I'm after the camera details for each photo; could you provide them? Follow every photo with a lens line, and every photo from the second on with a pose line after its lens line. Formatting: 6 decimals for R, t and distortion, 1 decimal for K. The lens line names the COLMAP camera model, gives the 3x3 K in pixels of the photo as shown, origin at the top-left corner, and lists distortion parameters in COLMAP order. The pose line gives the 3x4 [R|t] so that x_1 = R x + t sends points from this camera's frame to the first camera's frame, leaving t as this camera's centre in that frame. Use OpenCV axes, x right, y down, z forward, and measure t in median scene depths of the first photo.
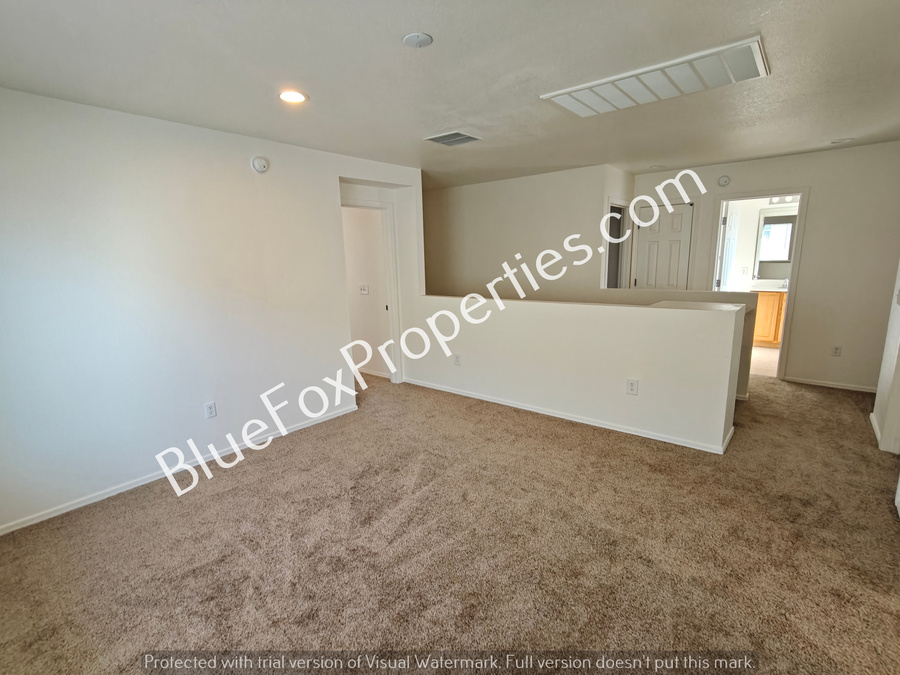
lens RADIAL K [[432.5, 0, 445.2], [0, 432.5, 337.2], [0, 0, 1]] dist [0.001440, 0.000607]
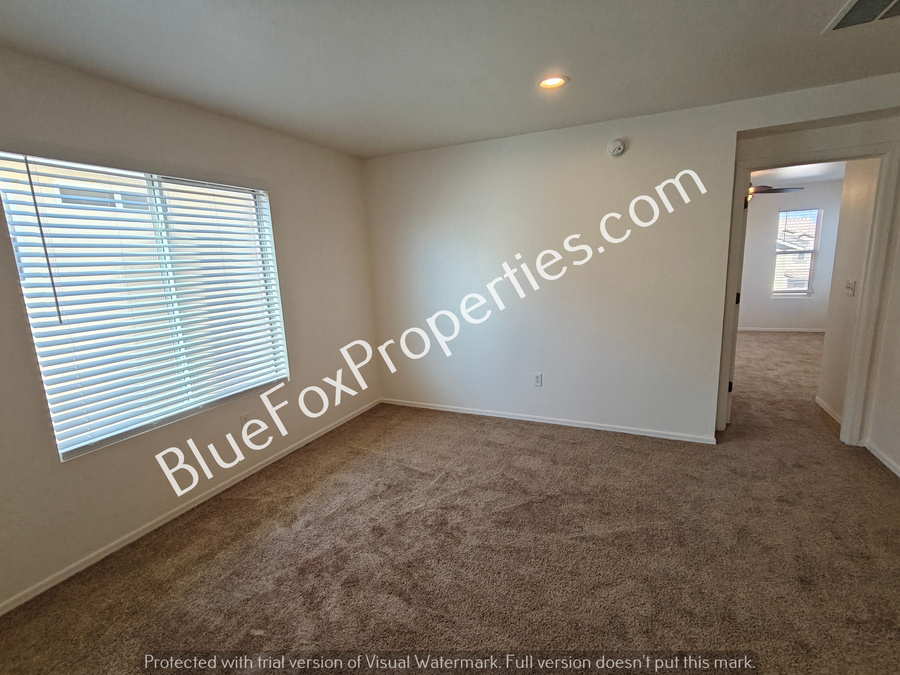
lens RADIAL K [[432.5, 0, 445.6], [0, 432.5, 339.9], [0, 0, 1]] dist [0.001440, 0.000607]
pose [[0.259922, 0.192397, -0.946268, 0.490574], [-0.145657, 0.976549, 0.158545, -0.086983], [0.954581, 0.096621, 0.281850, 0.440187]]
